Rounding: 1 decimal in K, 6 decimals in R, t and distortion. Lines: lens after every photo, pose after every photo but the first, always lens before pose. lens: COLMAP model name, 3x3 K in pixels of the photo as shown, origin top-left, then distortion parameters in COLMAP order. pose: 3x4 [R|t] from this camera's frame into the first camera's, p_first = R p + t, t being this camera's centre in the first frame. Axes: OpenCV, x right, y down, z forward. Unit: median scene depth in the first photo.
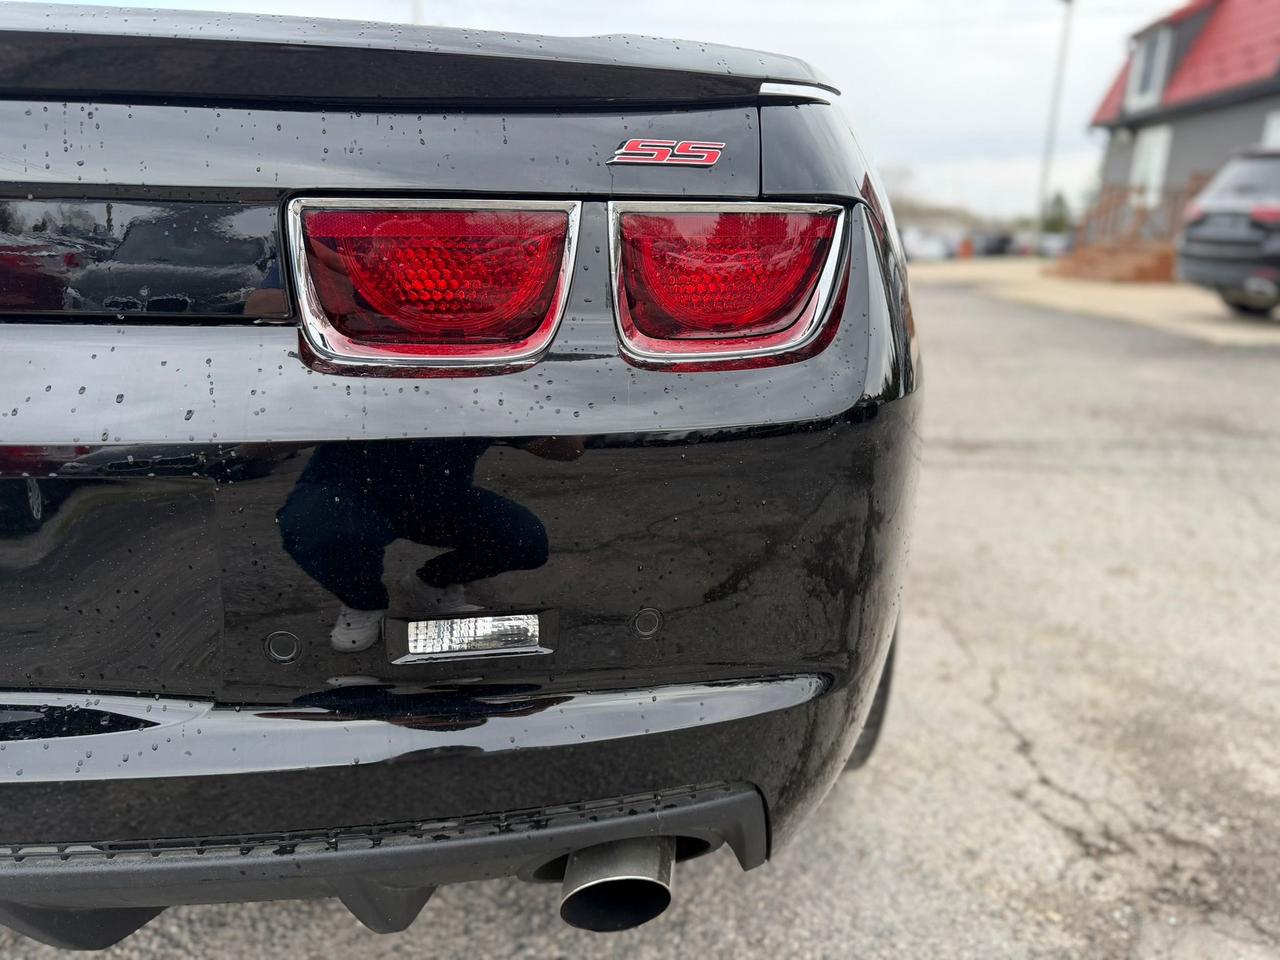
lens RADIAL K [[906.4, 0, 633.1], [0, 906.4, 500.4], [0, 0, 1]] dist [0.024030, -0.030117]
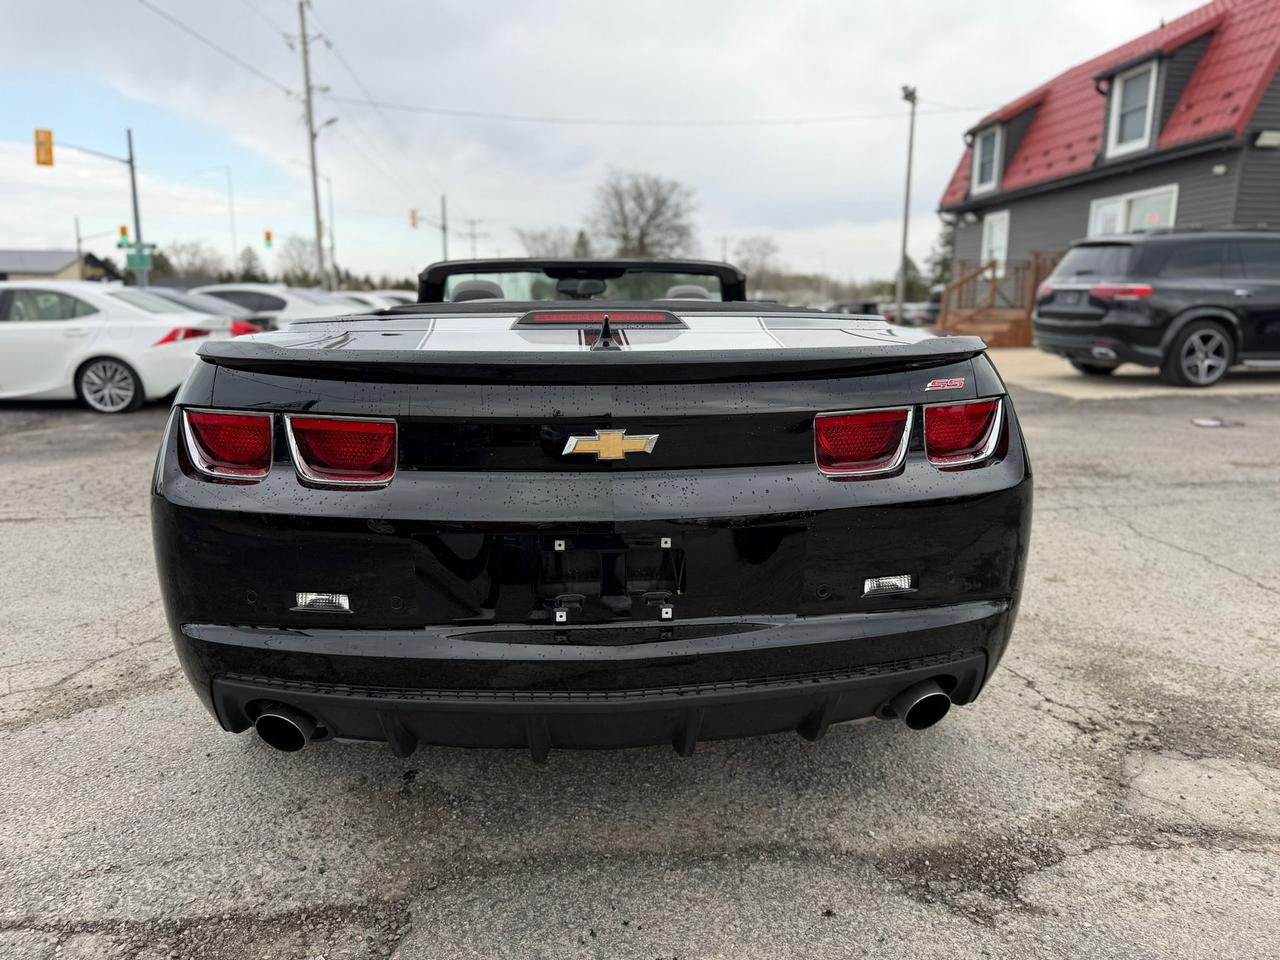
lens RADIAL K [[906.4, 0, 639.4], [0, 906.4, 488.8], [0, 0, 1]] dist [0.024030, -0.030117]
pose [[0.990321, -0.051368, 0.128938, -0.453657], [0.062083, 0.994818, -0.080511, 0.019964], [-0.124134, 0.087737, 0.988379, -0.536514]]
